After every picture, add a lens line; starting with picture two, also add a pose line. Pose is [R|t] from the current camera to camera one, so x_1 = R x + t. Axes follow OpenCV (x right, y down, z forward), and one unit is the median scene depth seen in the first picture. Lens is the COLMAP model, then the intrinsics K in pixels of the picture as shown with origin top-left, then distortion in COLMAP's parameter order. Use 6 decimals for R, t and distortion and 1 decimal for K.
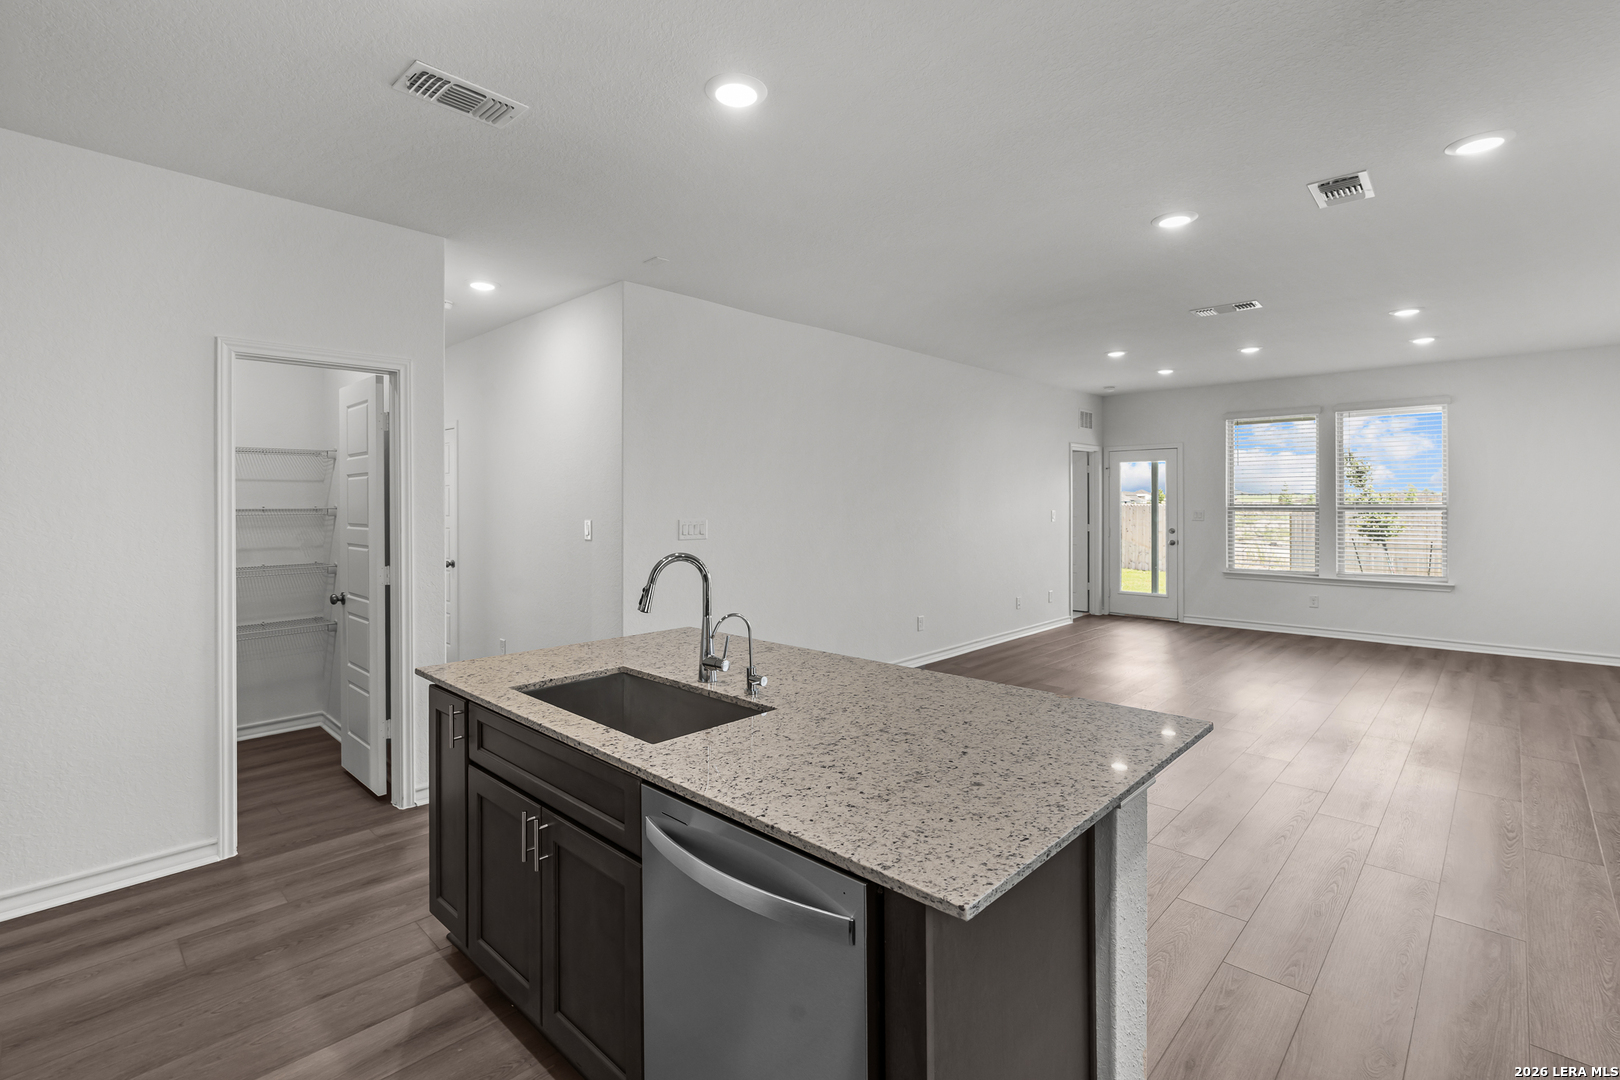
lens RADIAL K [[747.0, 0, 807.0], [0, 747.0, 496.5], [0, 0, 1]] dist [-0.002071, 0.000178]
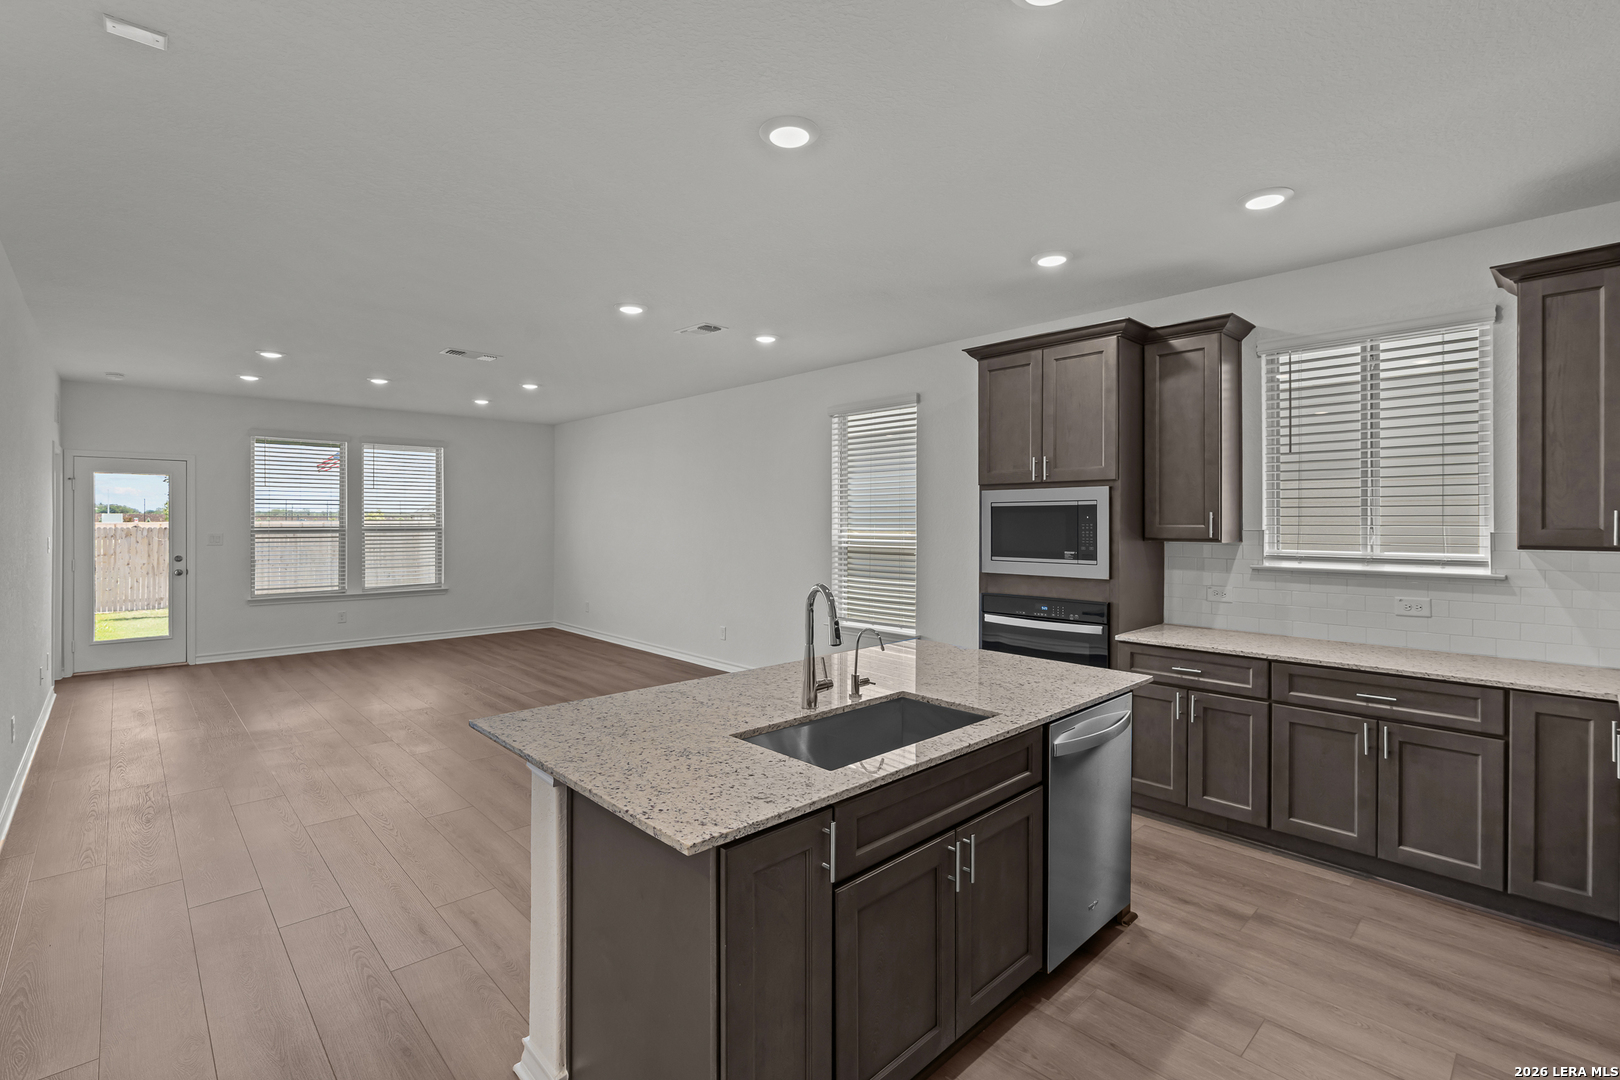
lens RADIAL K [[728.3, 0, 806.1], [0, 728.3, 528.5], [0, 0, 1]] dist [-0.000329, 0.000773]
pose [[0.050609, -0.006248, 0.998699, -0.330970], [-0.010728, 0.999919, 0.006799, -0.001134], [-0.998661, -0.011058, 0.050538, 0.280608]]
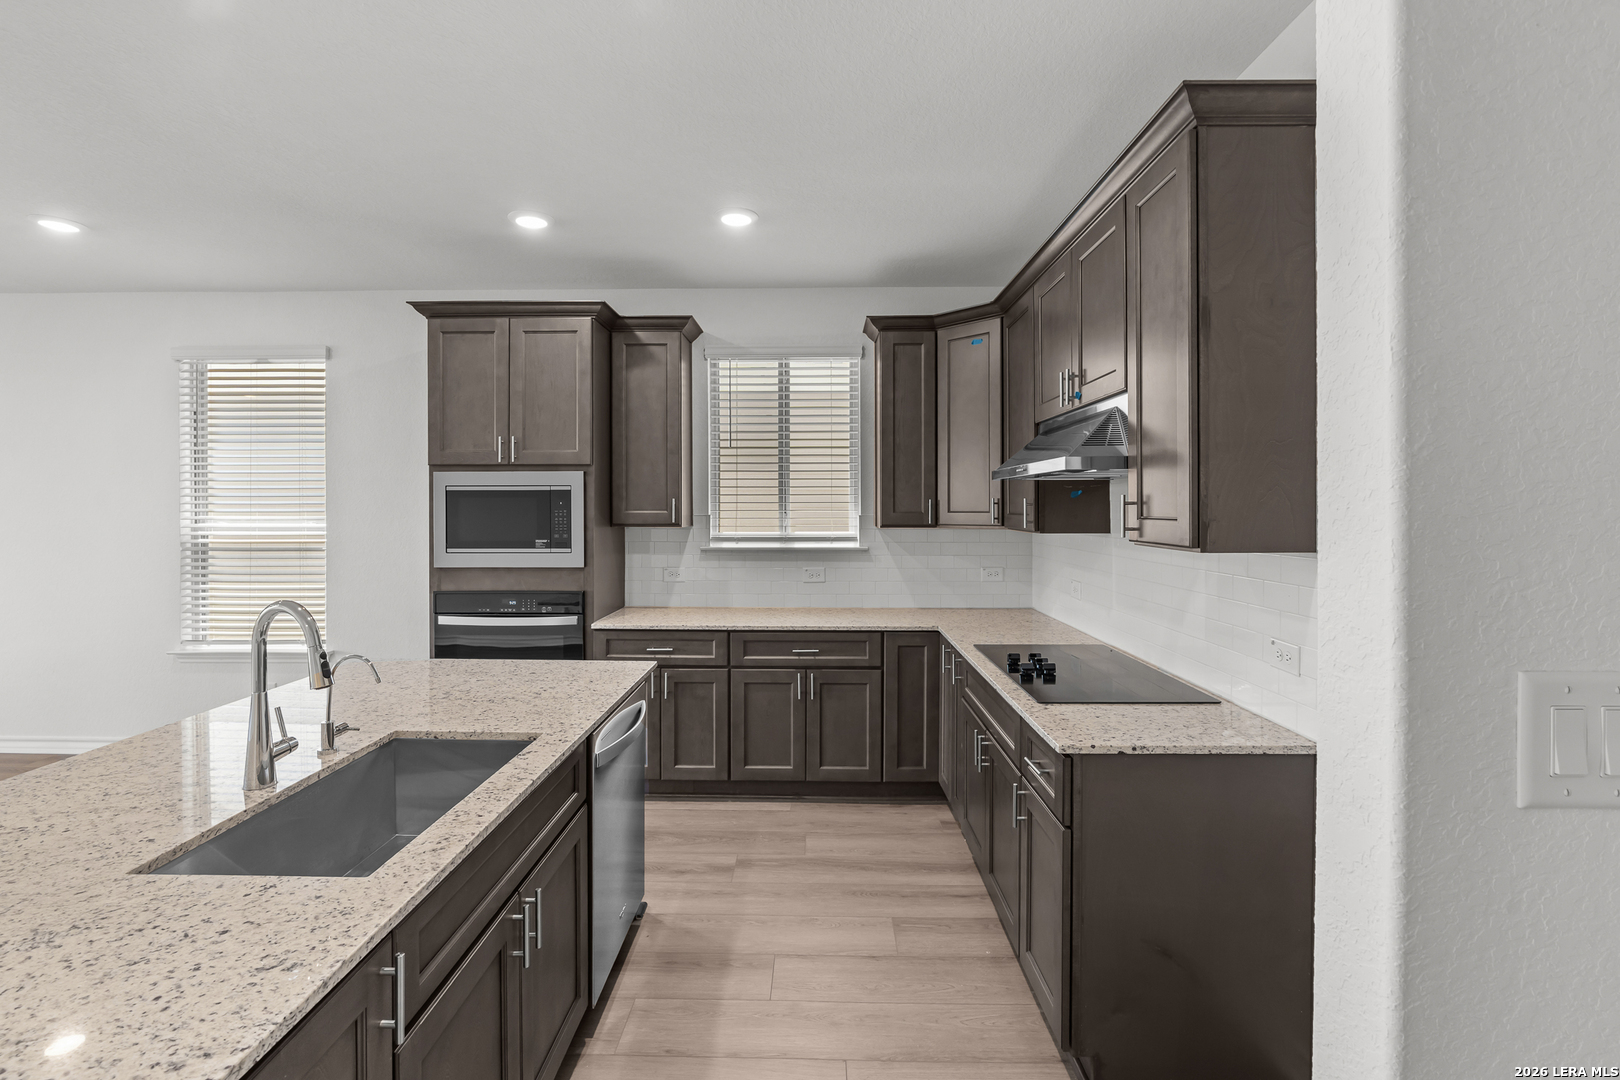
lens RADIAL K [[732.2, 0, 801.1], [0, 732.2, 516.7], [0, 0, 1]] dist [-0.009661, 0.003856]
pose [[-0.673922, -0.005187, 0.738784, -0.281403], [-0.003811, 0.999986, 0.003545, -0.000990], [-0.738792, -0.000427, -0.673933, 0.317968]]
